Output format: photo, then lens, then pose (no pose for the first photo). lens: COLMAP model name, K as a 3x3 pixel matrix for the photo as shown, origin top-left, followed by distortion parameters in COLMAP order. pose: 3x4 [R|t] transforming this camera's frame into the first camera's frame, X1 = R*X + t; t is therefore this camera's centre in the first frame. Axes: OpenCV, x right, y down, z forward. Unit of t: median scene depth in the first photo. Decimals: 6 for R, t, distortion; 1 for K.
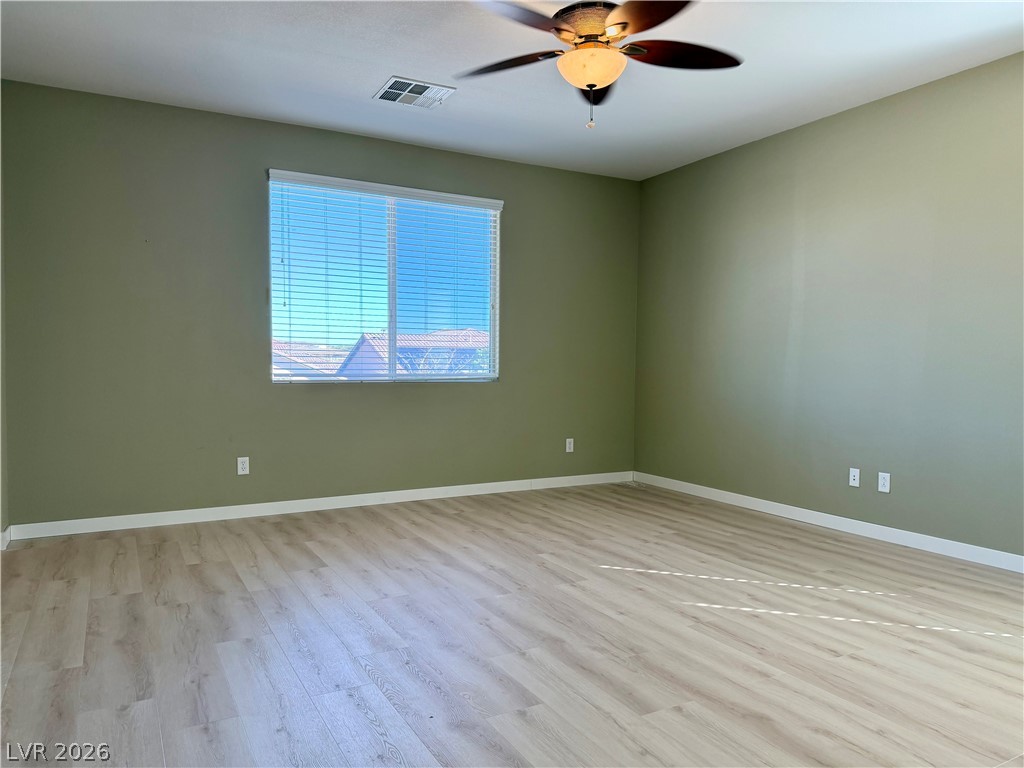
lens RADIAL K [[720.0, 0, 512.0], [0, 720.0, 386.7], [0, 0, 1]] dist [0.100753, -0.160813]
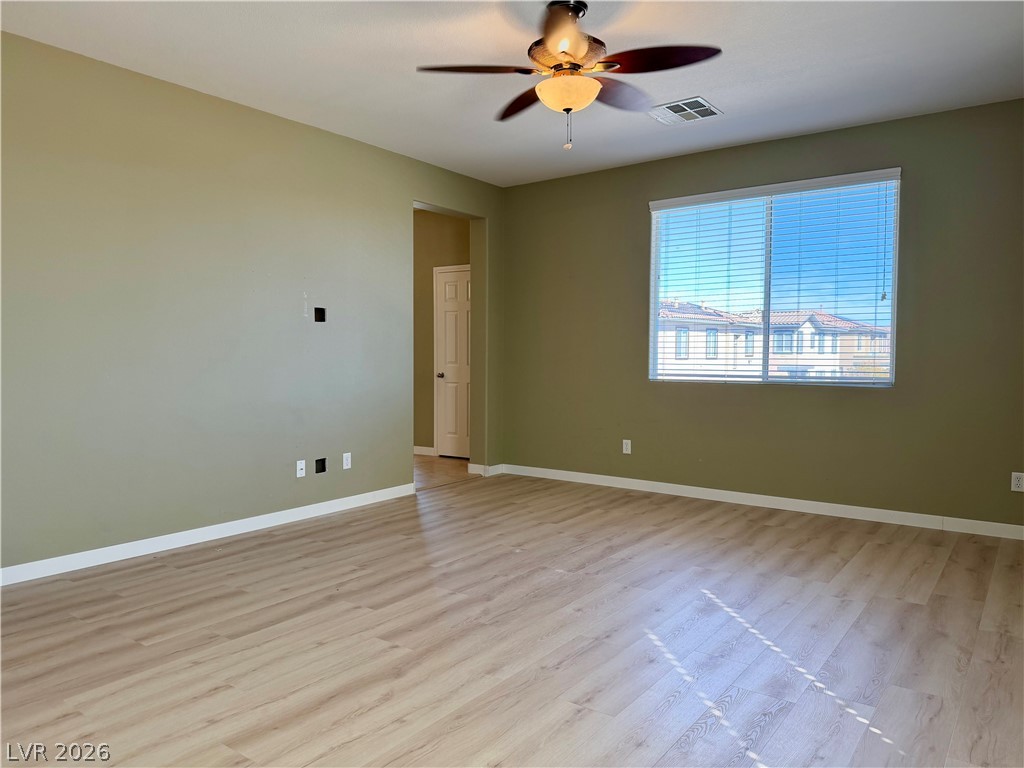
lens RADIAL K [[720.0, 0, 512.0], [0, 720.0, 386.7], [0, 0, 1]] dist [0.100753, -0.160813]
pose [[0.411250, 0.032666, -0.910937, 0.865831], [-0.036041, 0.999159, 0.019559, -0.014674], [0.910810, 0.024787, 0.412081, 0.411114]]
